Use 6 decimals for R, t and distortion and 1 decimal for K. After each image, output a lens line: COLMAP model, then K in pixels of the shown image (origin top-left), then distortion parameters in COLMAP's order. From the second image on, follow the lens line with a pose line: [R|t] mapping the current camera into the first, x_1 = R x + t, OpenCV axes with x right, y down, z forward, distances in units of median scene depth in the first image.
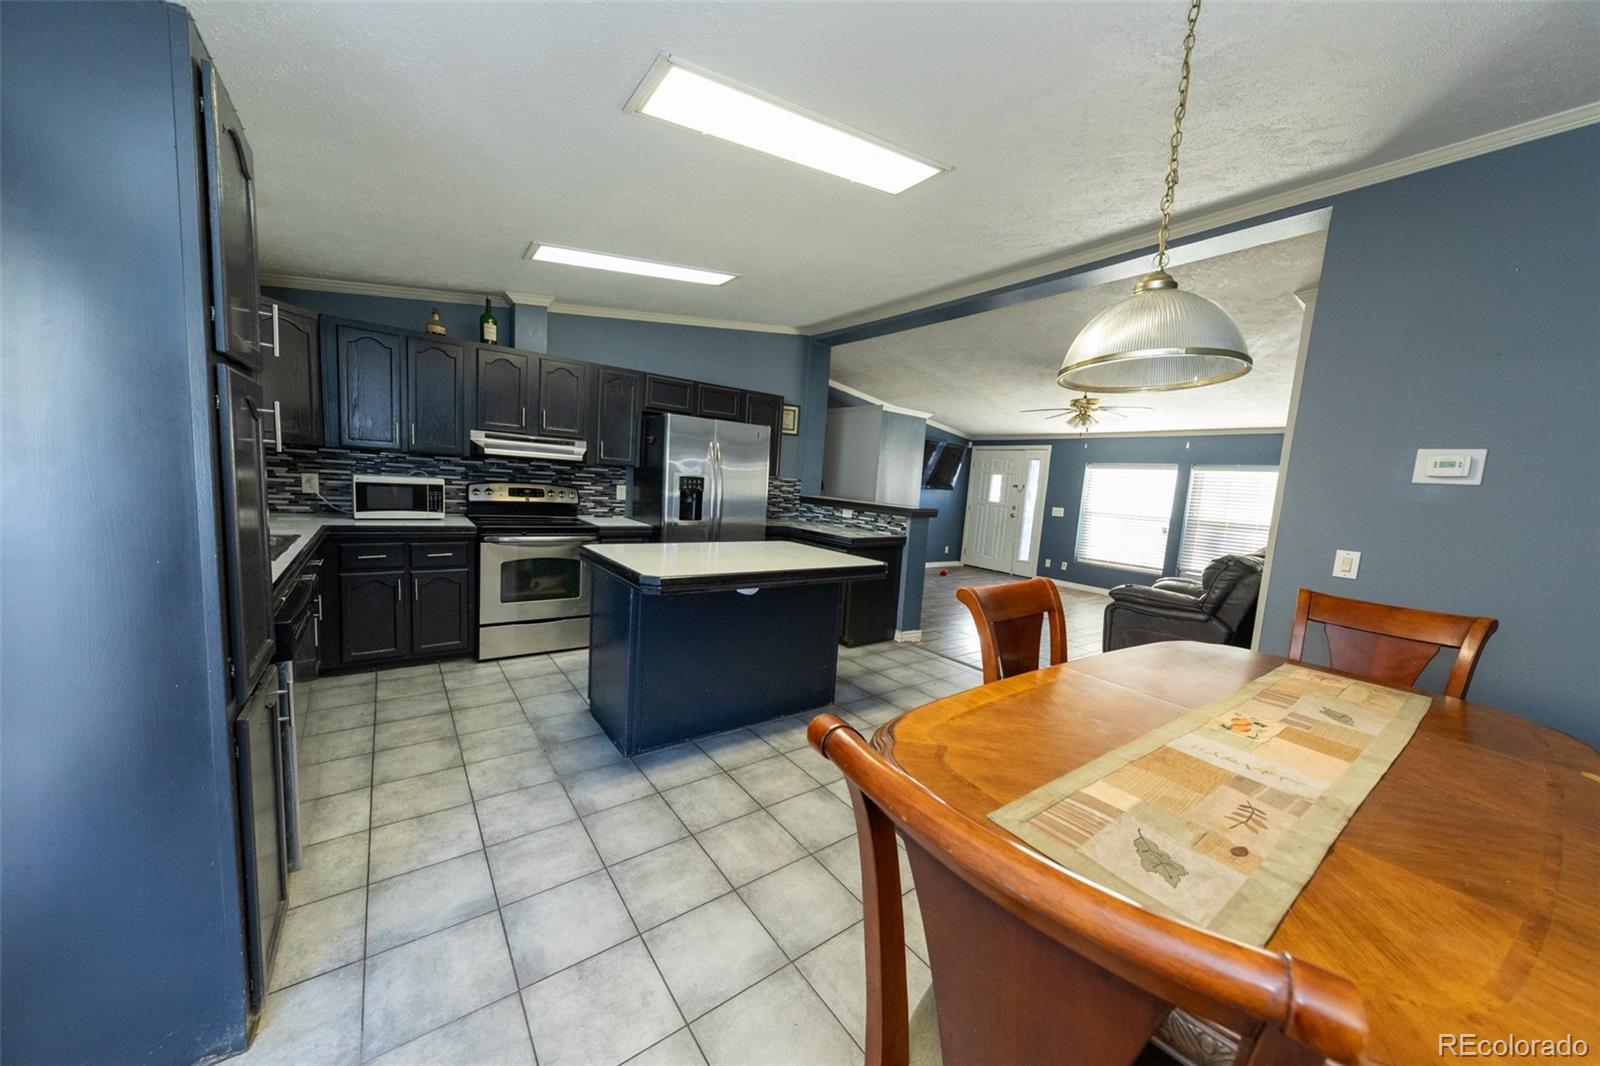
lens RADIAL K [[546.5, 0, 800.0], [0, 546.5, 537.5], [0, 0, 1]] dist [0.007921, -0.000042]
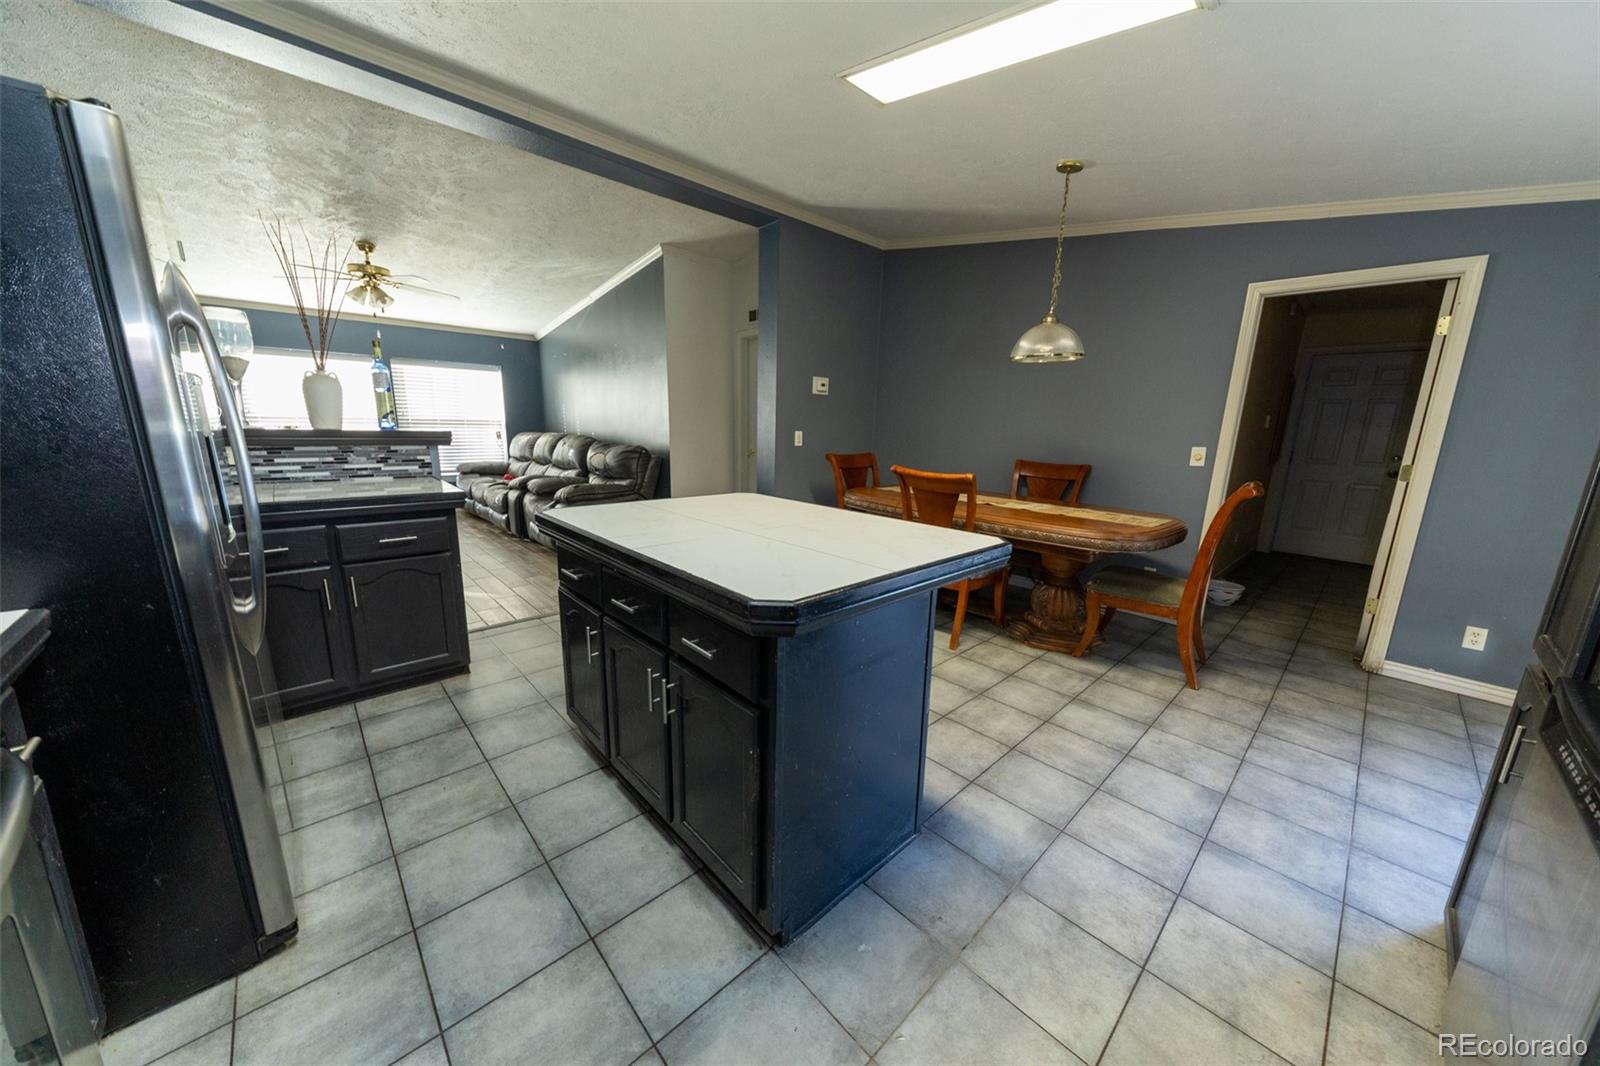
lens RADIAL K [[543.5, 0, 801.0], [0, 543.5, 533.8], [0, 0, 1]] dist [0.012650, -0.003733]
pose [[-0.106931, -0.270378, 0.956797, -0.513749], [0.070531, 0.957828, 0.278552, -0.092616], [-0.991762, 0.097269, -0.083352, 0.704225]]
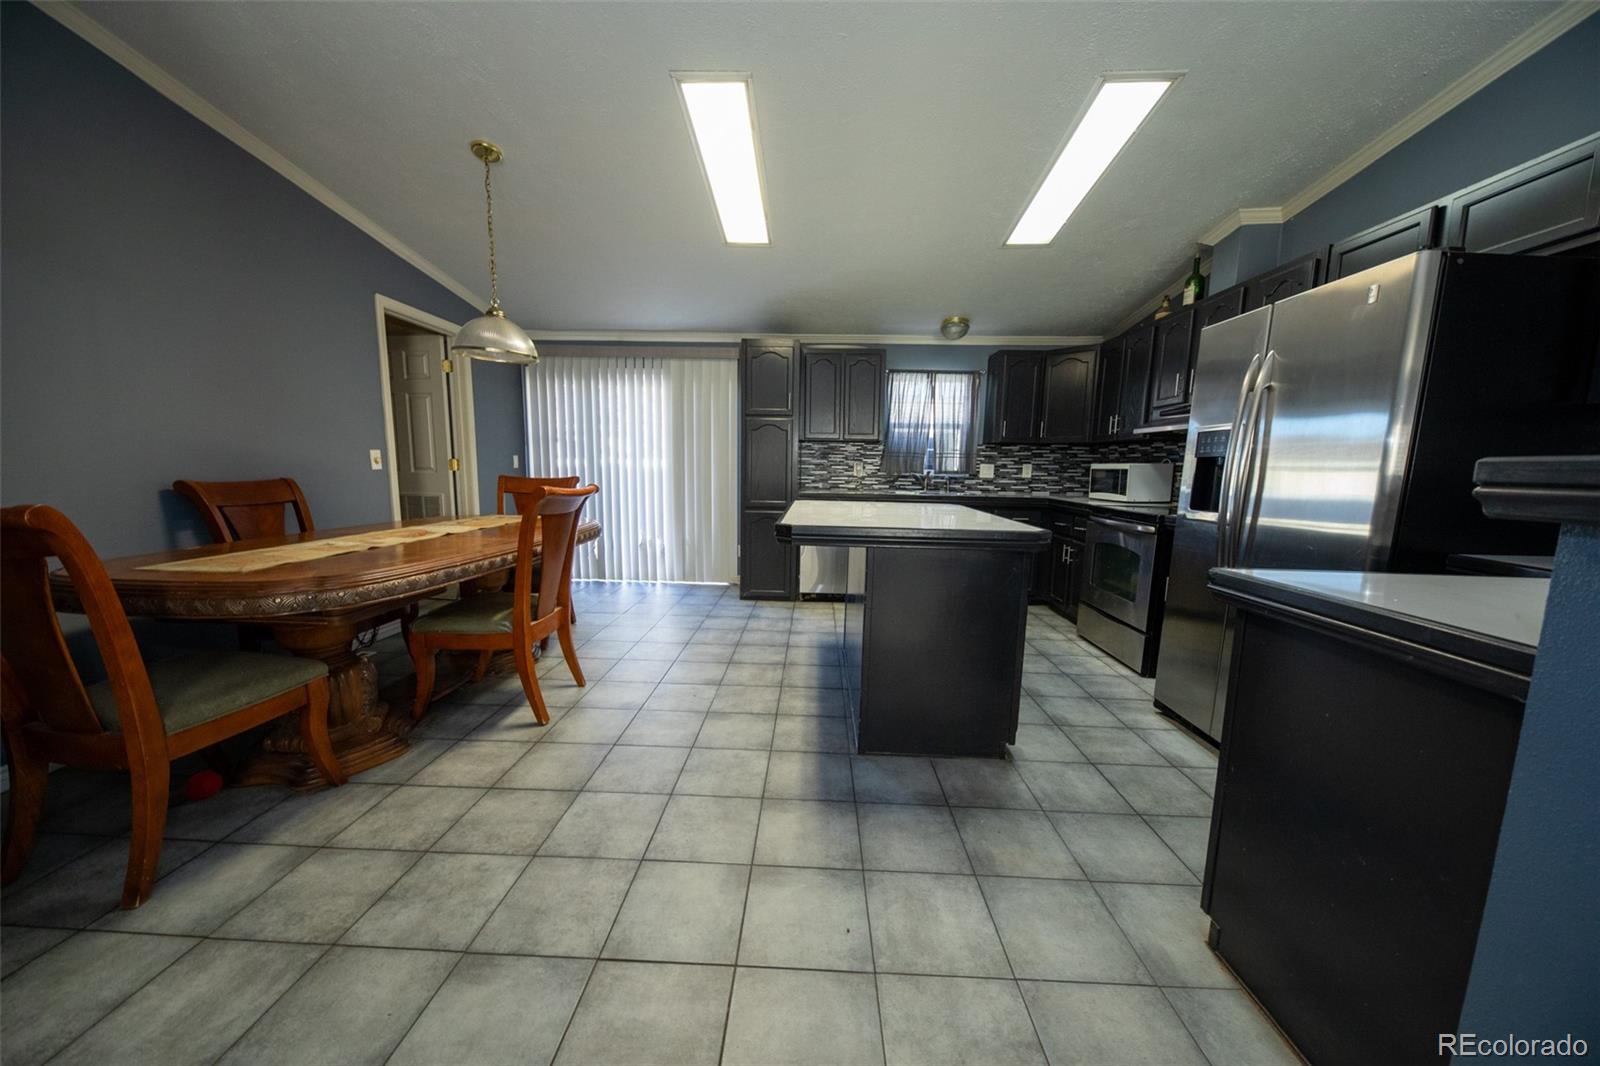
lens RADIAL K [[546.5, 0, 800.0], [0, 546.5, 537.5], [0, 0, 1]] dist [0.007921, -0.000042]
pose [[-0.623253, 0.026037, -0.781587, 0.479547], [-0.142622, 0.978899, 0.146340, -0.027696], [0.768905, 0.202679, -0.606388, 1.014022]]
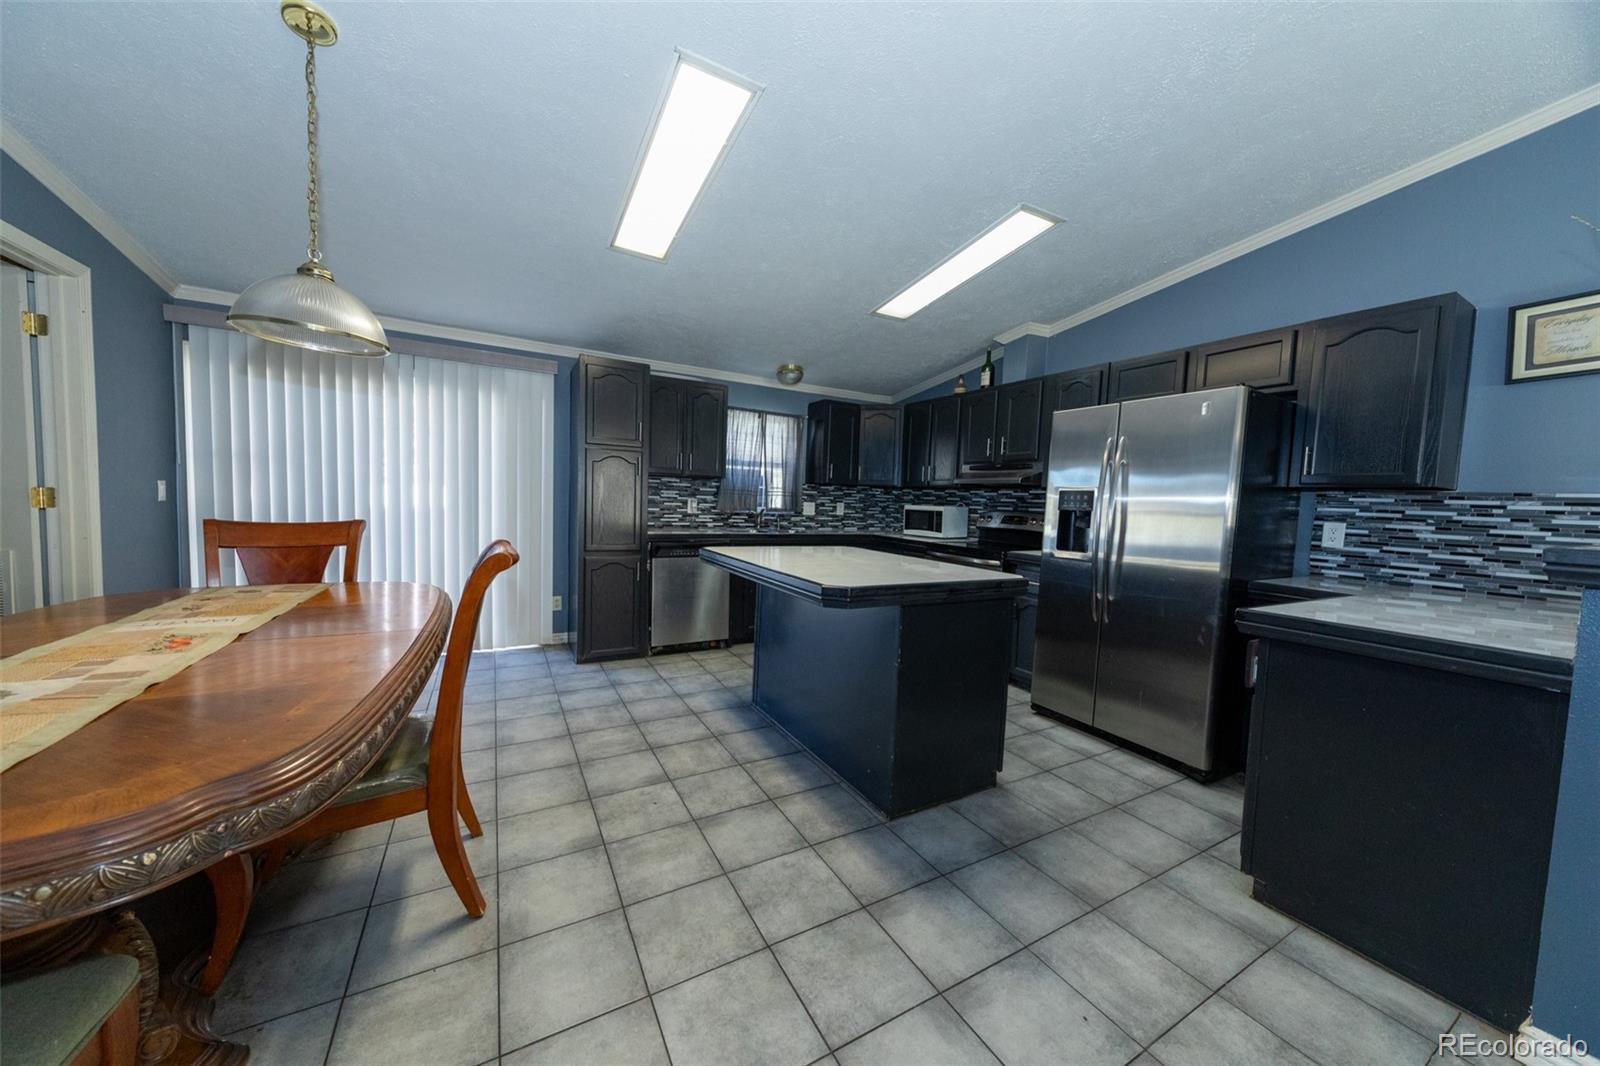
lens RADIAL K [[543.5, 0, 801.0], [0, 543.5, 533.8], [0, 0, 1]] dist [0.012650, -0.003733]
pose [[-0.130141, -0.006705, -0.991473, 0.545494], [-0.152537, 0.988208, 0.013339, -0.009502], [0.979692, 0.152973, -0.129629, 0.731529]]
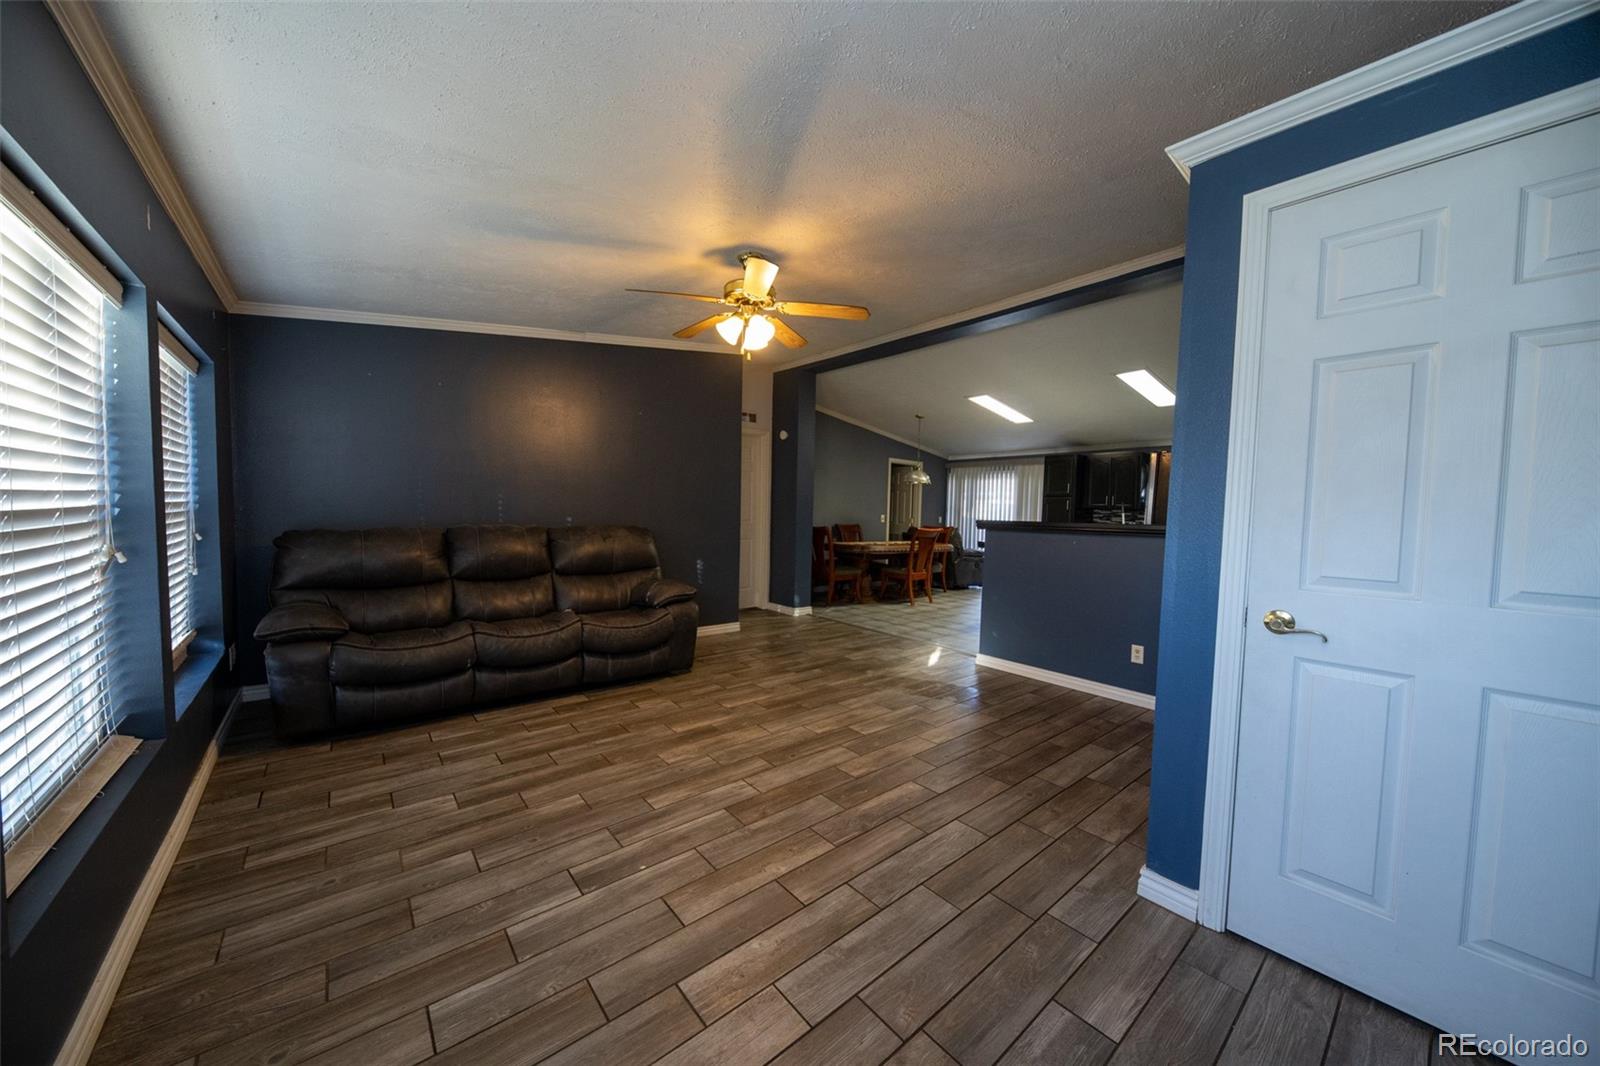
lens RADIAL K [[548.8, 0, 802.0], [0, 548.8, 535.6], [0, 0, 1]] dist [0.008162, -0.006152]
pose [[-0.994089, -0.090253, -0.060343, 0.671142], [-0.098240, 0.984379, 0.146105, -0.148357], [0.046214, 0.151170, -0.987427, 2.129782]]
